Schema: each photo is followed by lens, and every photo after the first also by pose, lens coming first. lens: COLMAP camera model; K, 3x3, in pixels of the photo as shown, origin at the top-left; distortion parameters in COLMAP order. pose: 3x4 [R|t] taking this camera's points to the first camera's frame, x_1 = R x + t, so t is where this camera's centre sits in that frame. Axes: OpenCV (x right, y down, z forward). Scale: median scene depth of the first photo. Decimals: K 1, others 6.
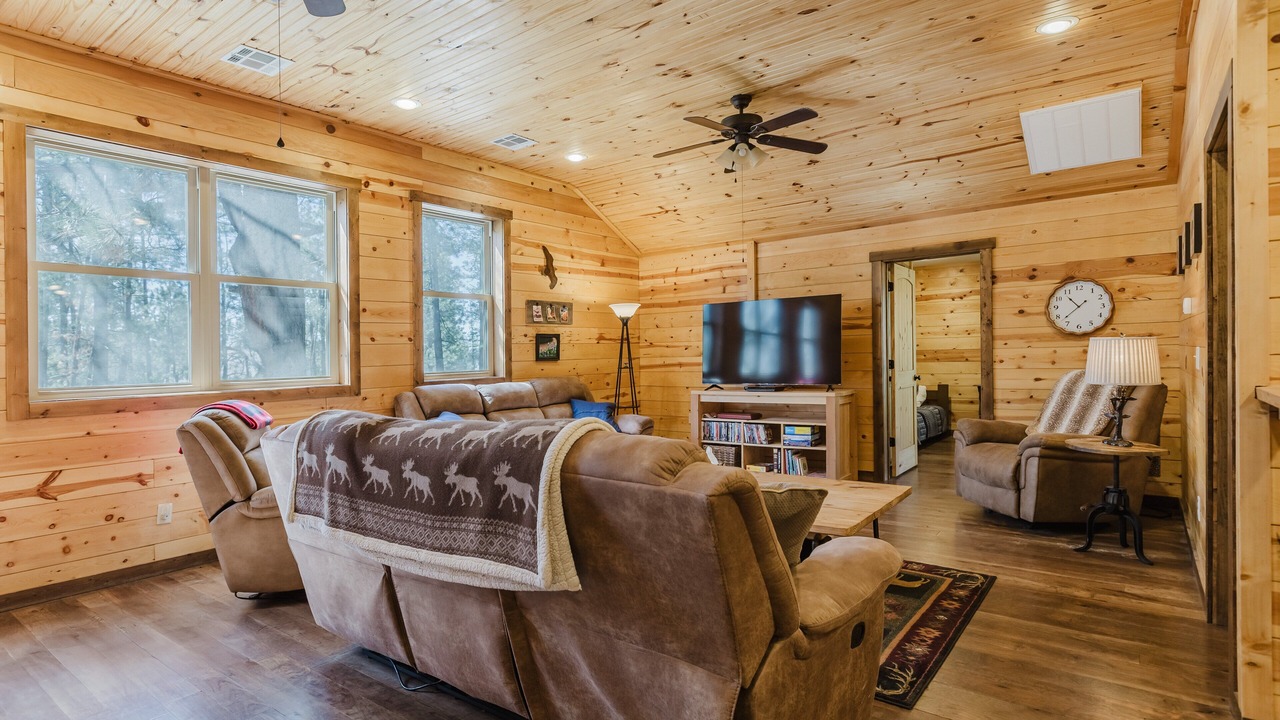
lens RADIAL K [[659.5, 0, 638.9], [0, 659.5, 347.1], [0, 0, 1]] dist [-0.001049, -0.000210]
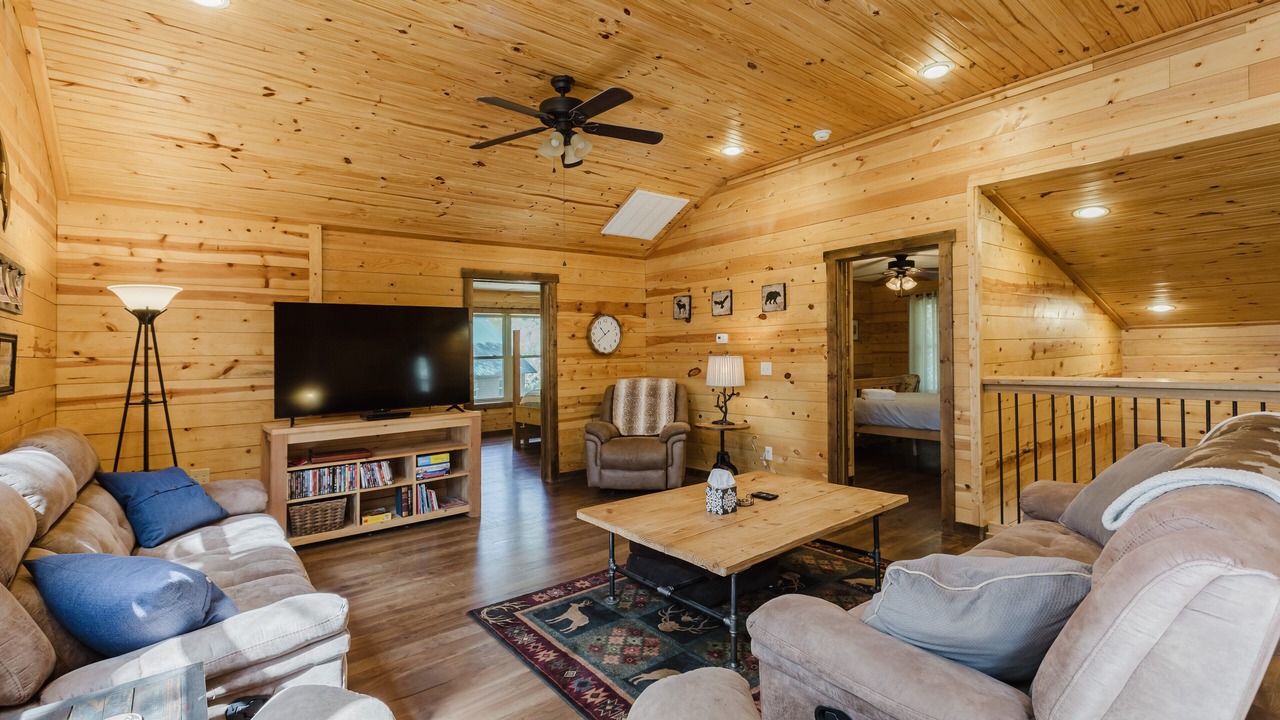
lens RADIAL K [[578.2, 0, 635.6], [0, 578.2, 349.3], [0, 0, 1]] dist [-0.001195, -0.000123]
pose [[0.251981, 0.023570, 0.967445, -0.444758], [0.004451, 0.999665, -0.025514, 0.001744], [-0.967722, 0.010735, 0.251791, 0.563728]]
